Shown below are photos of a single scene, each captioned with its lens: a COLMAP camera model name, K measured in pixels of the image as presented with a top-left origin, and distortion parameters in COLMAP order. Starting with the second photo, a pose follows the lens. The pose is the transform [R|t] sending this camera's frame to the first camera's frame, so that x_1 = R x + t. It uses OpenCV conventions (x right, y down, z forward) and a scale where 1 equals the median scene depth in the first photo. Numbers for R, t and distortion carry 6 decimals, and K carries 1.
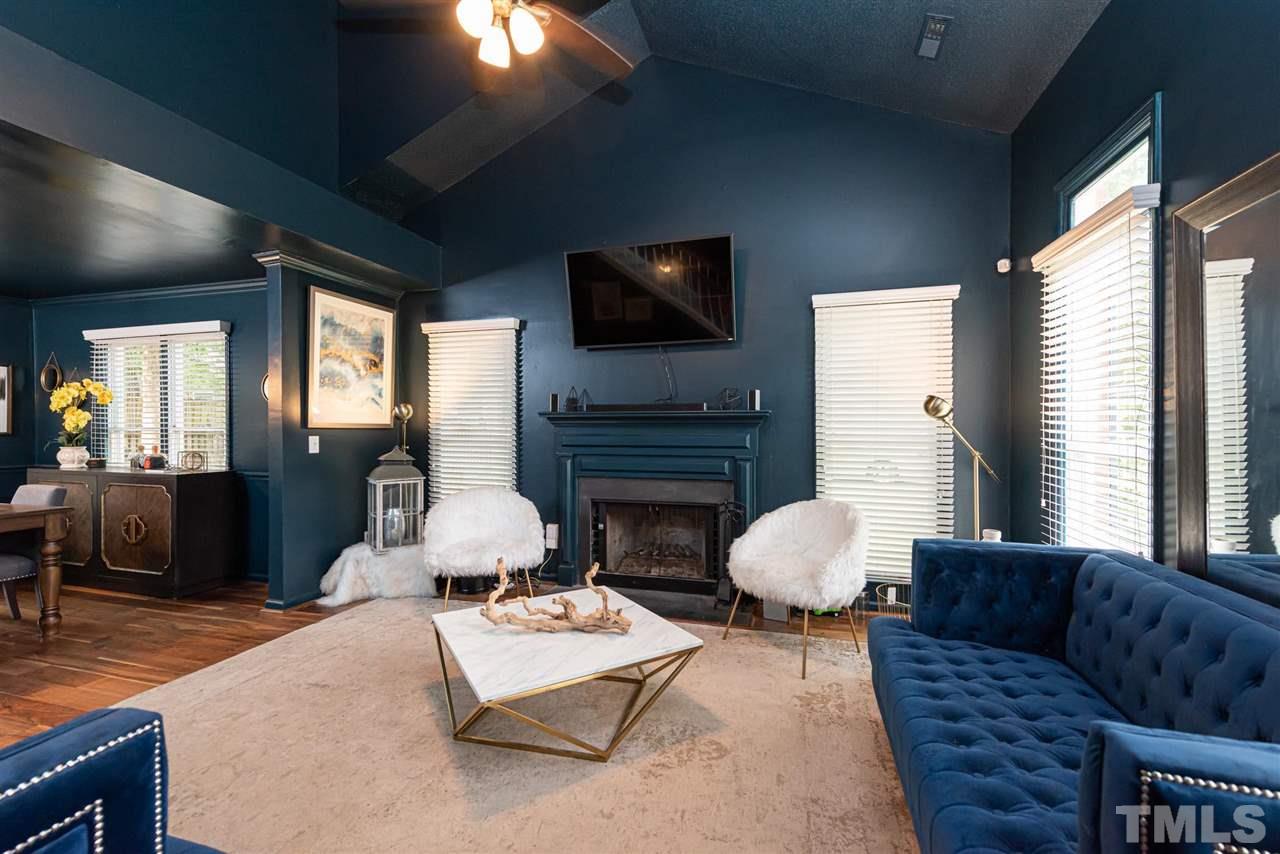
lens RADIAL K [[567.1, 0, 640.0], [0, 567.1, 427.0], [0, 0, 1]] dist [0.000846, -0.000619]
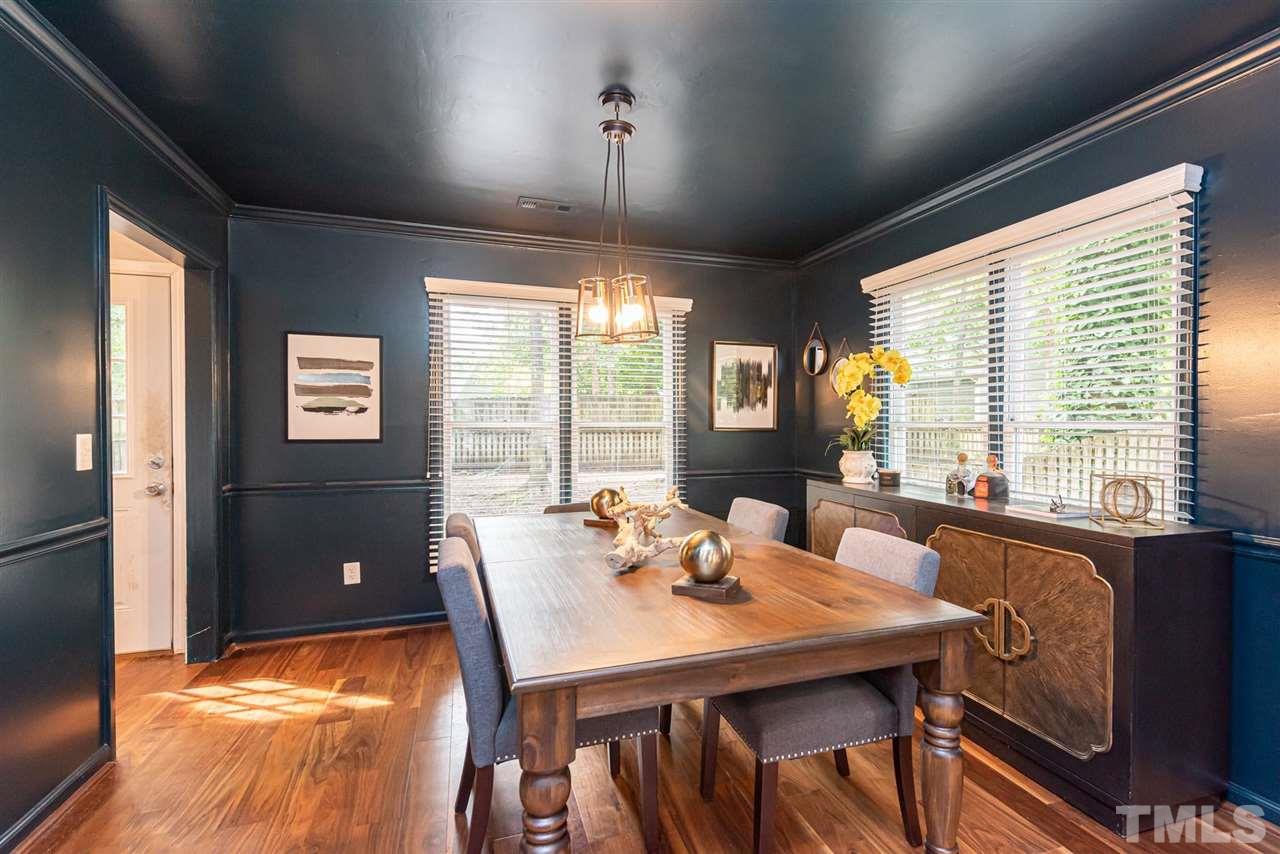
lens RADIAL K [[525.1, 0, 642.0], [0, 525.1, 427.3], [0, 0, 1]] dist [0.003663, -0.001006]
pose [[0.557340, 0.006021, -0.830263, -0.635679], [-0.000175, 0.999975, 0.007134, 0.003088], [0.830285, -0.003831, 0.557326, 0.452898]]
